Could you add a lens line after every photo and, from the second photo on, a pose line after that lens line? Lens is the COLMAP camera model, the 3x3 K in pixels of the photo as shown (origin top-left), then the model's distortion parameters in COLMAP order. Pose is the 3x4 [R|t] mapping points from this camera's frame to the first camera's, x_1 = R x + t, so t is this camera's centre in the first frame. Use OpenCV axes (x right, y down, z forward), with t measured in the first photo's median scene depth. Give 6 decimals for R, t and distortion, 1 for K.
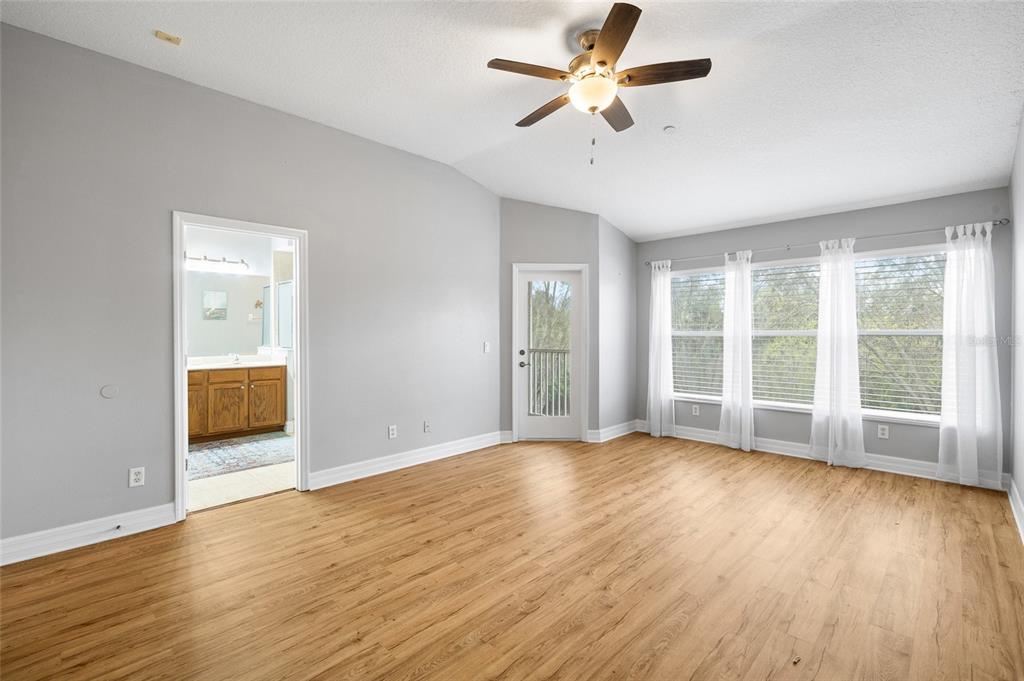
lens RADIAL K [[455.0, 0, 511.5], [0, 455.0, 334.9], [0, 0, 1]] dist [-0.005617, -0.000093]
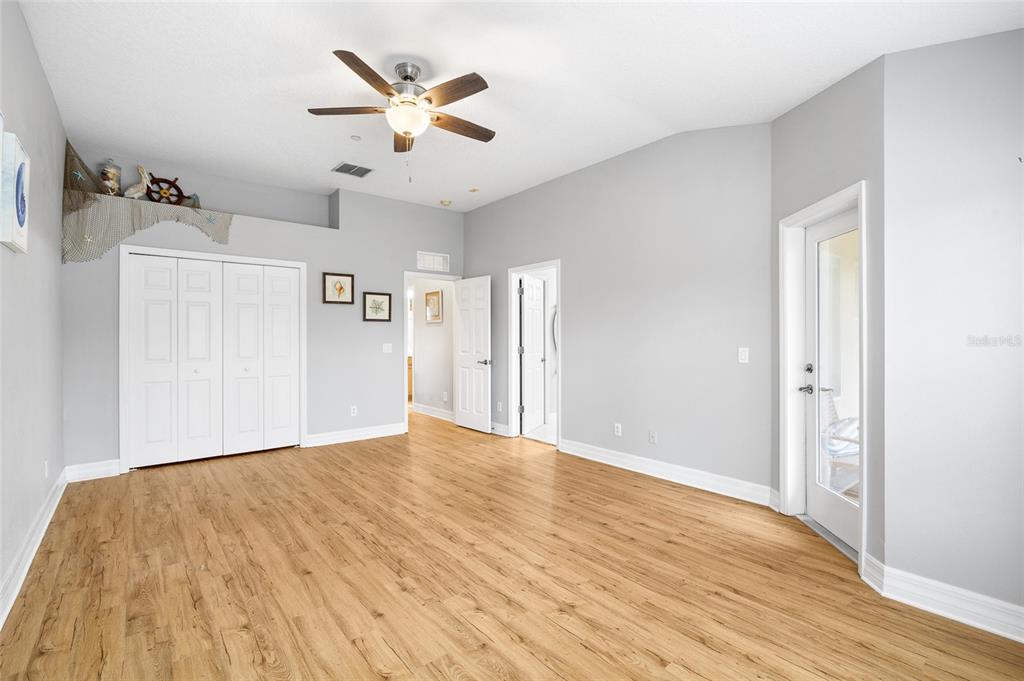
lens RADIAL K [[455.0, 0, 511.5], [0, 455.0, 334.9], [0, 0, 1]] dist [-0.005617, -0.000093]
pose [[-0.101420, 0.002665, -0.994840, 0.888464], [-0.001989, 0.999994, 0.002882, -0.006104], [0.994842, 0.002271, -0.101414, 0.964563]]
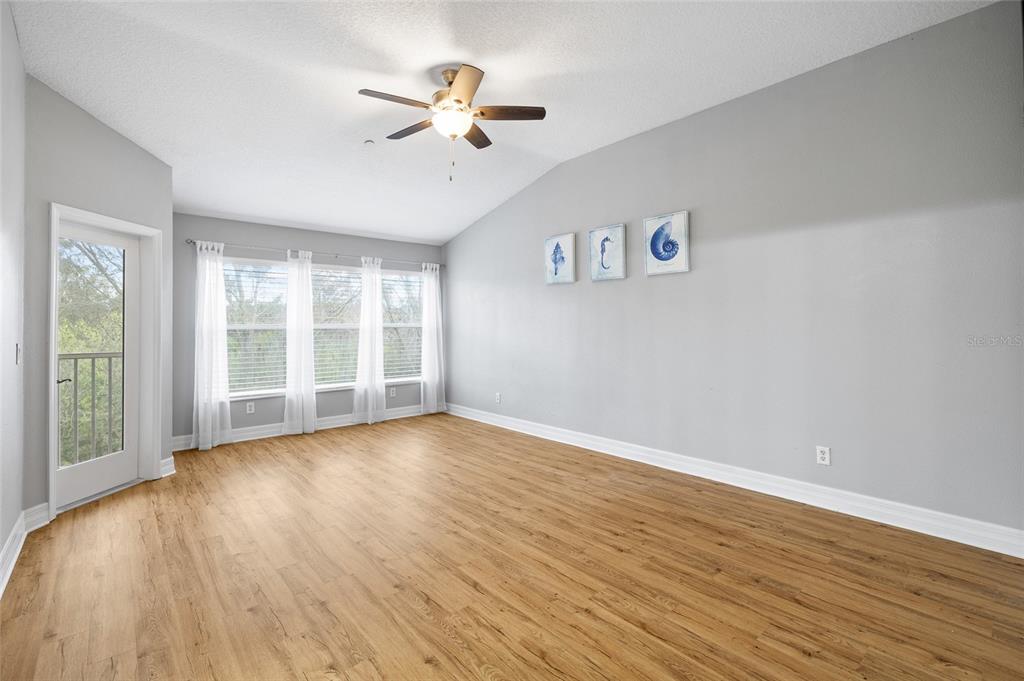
lens RADIAL K [[461.3, 0, 510.0], [0, 461.3, 321.3], [0, 0, 1]] dist [-0.003533, 0.000028]
pose [[0.078129, 0.011336, 0.996879, -0.709949], [0.009078, 0.999886, -0.012082, 0.002914], [-0.996902, 0.009993, 0.078017, 0.538154]]
